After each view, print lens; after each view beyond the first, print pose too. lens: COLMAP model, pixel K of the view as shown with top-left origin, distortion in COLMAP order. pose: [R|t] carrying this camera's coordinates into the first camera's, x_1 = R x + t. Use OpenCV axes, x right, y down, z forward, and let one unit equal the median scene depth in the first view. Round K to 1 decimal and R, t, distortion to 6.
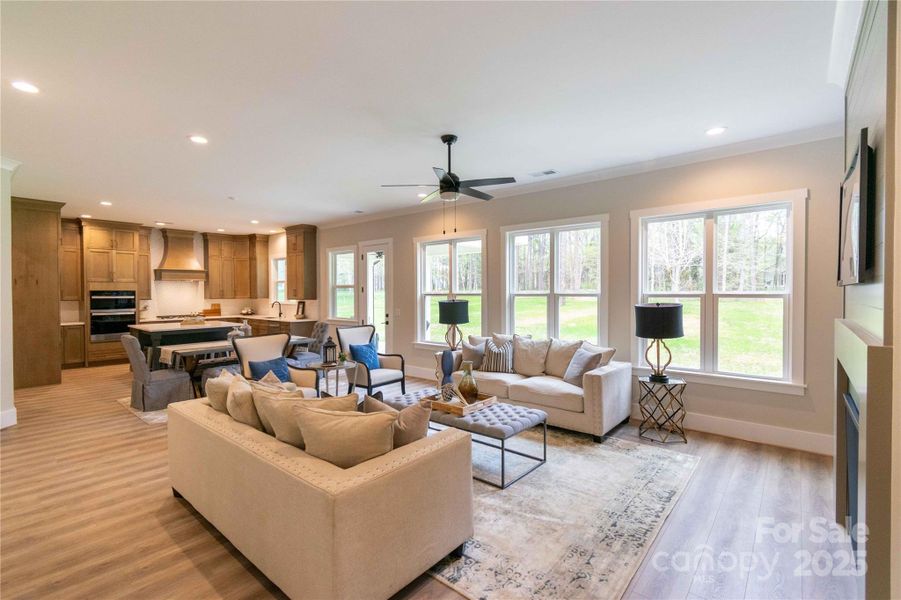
lens RADIAL K [[409.9, 0, 459.5], [0, 409.9, 296.6], [0, 0, 1]] dist [-0.008629, -0.002782]
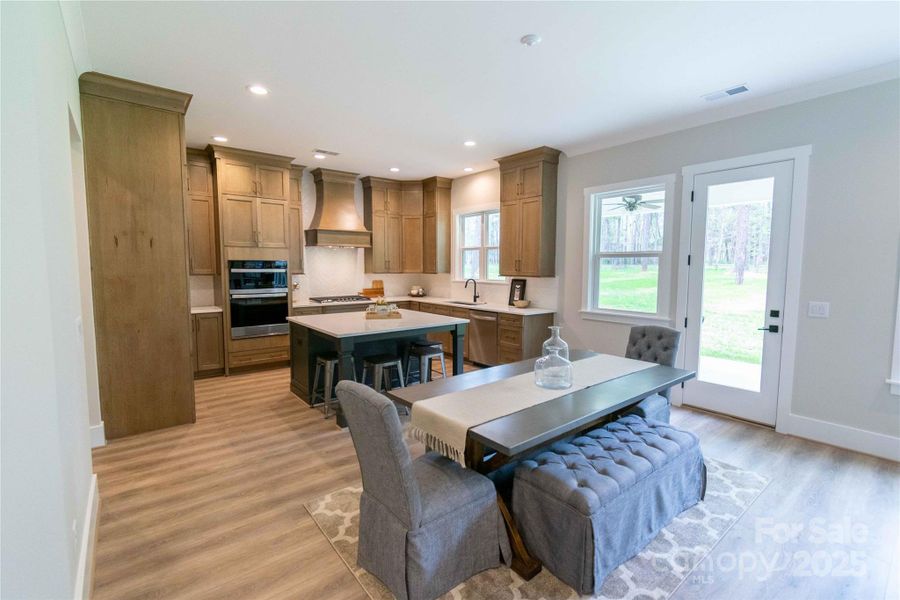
lens RADIAL K [[409.4, 0, 451.3], [0, 409.4, 298.7], [0, 0, 1]] dist [-0.008629, -0.002782]
pose [[0.977859, 0.022774, -0.208020, -0.411756], [-0.008649, 0.997609, 0.068566, -0.001033], [0.209084, -0.065248, 0.975718, 0.421095]]
